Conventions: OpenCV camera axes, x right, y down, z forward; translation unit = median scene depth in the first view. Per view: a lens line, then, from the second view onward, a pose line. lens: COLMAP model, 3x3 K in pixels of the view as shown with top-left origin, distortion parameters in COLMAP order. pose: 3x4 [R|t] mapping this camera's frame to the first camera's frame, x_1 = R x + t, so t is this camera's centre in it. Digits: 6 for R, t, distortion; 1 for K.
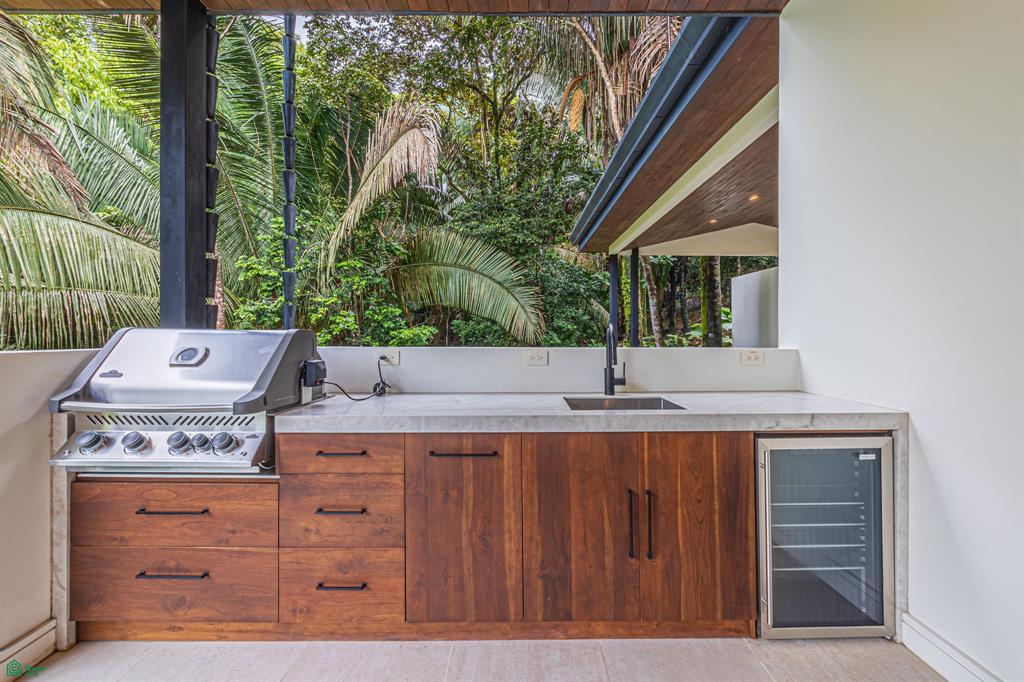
lens RADIAL K [[417.0, 0, 512.0], [0, 417.0, 341.0], [0, 0, 1]] dist [-0.008203, 0.000073]
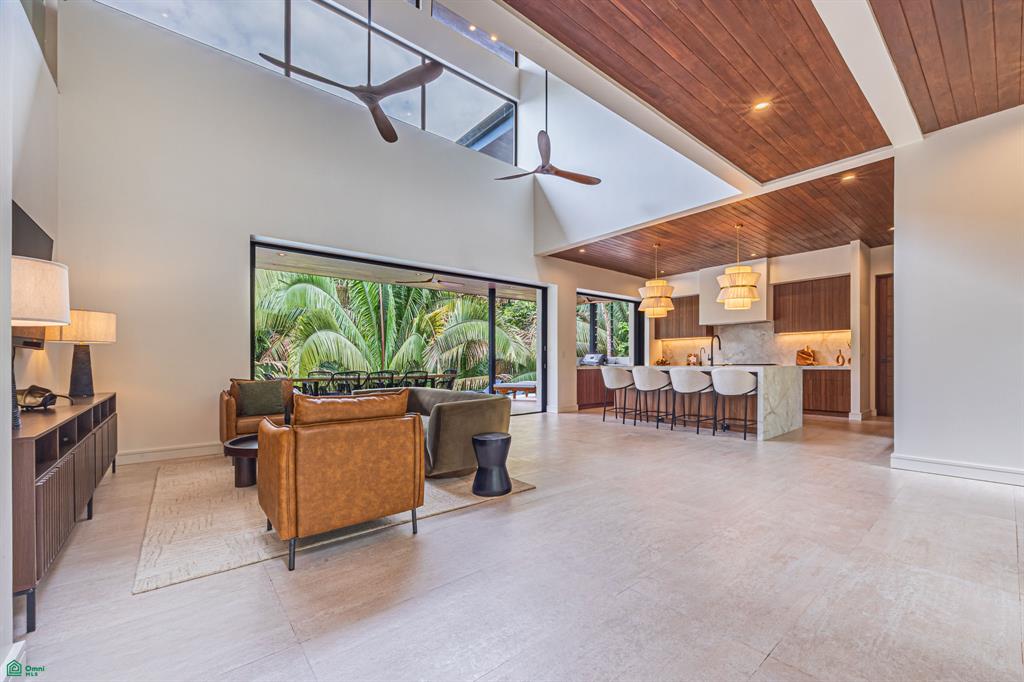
lens RADIAL K [[411.6, 0, 544.7], [0, 411.6, 359.3], [0, 0, 1]] dist [0.001352, 0.000140]
pose [[0.681513, -0.009445, -0.731745, 0.670530], [-0.003416, 0.999865, -0.016088, 0.027917], [0.731798, 0.013464, 0.681389, -0.778121]]
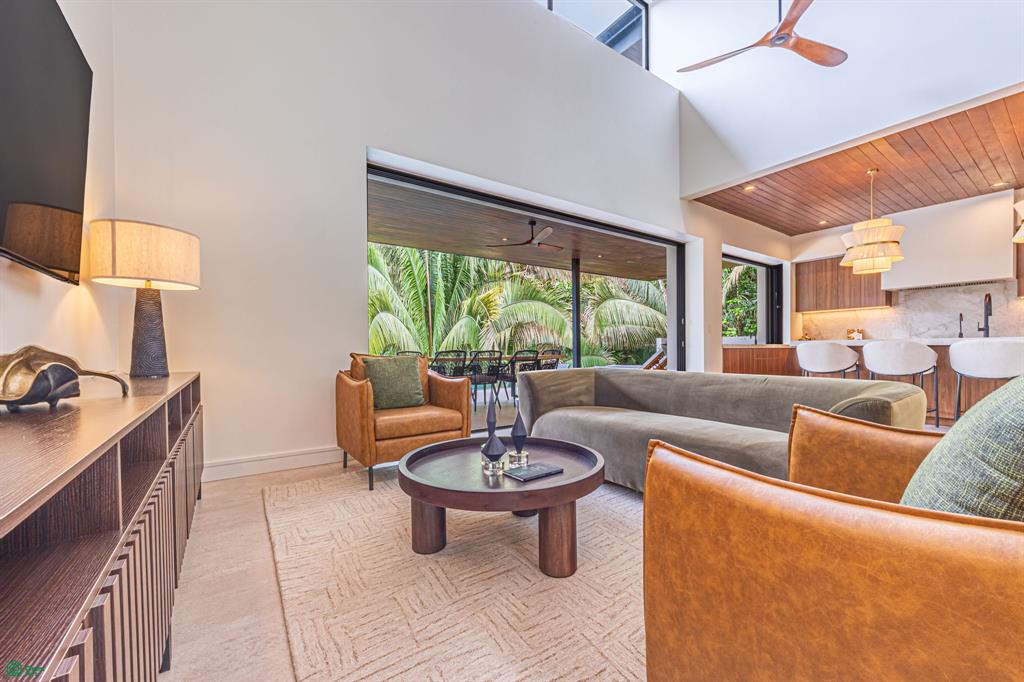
lens RADIAL K [[399.1, 0, 516.1], [0, 399.1, 353.4], [0, 0, 1]] dist [-0.001043, -0.000143]
pose [[0.593347, 0.001857, -0.804944, 0.449019], [-0.001322, 0.999998, 0.001333, 0.040731], [0.804945, 0.000273, 0.593349, -0.795223]]
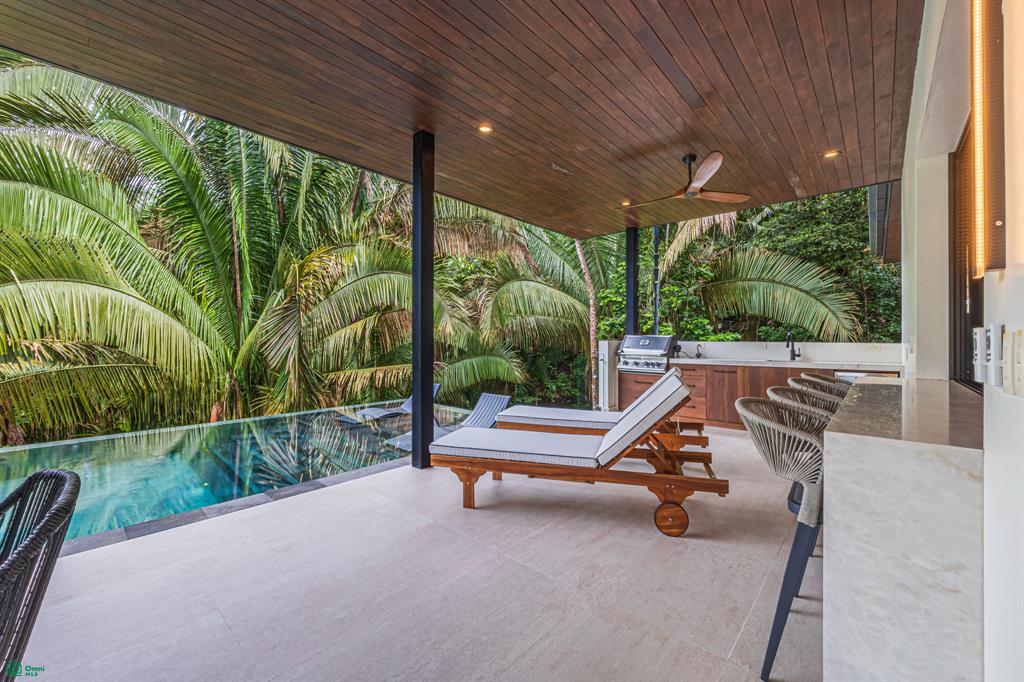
lens RADIAL K [[403.1, 0, 518.9], [0, 403.1, 339.2], [0, 0, 1]] dist [-0.000744, -0.000180]
pose [[0.763026, -0.000265, -0.646368, 0.102312], [-0.012102, 0.999819, -0.014696, 0.010497], [0.646255, 0.019036, 0.762884, -0.365854]]
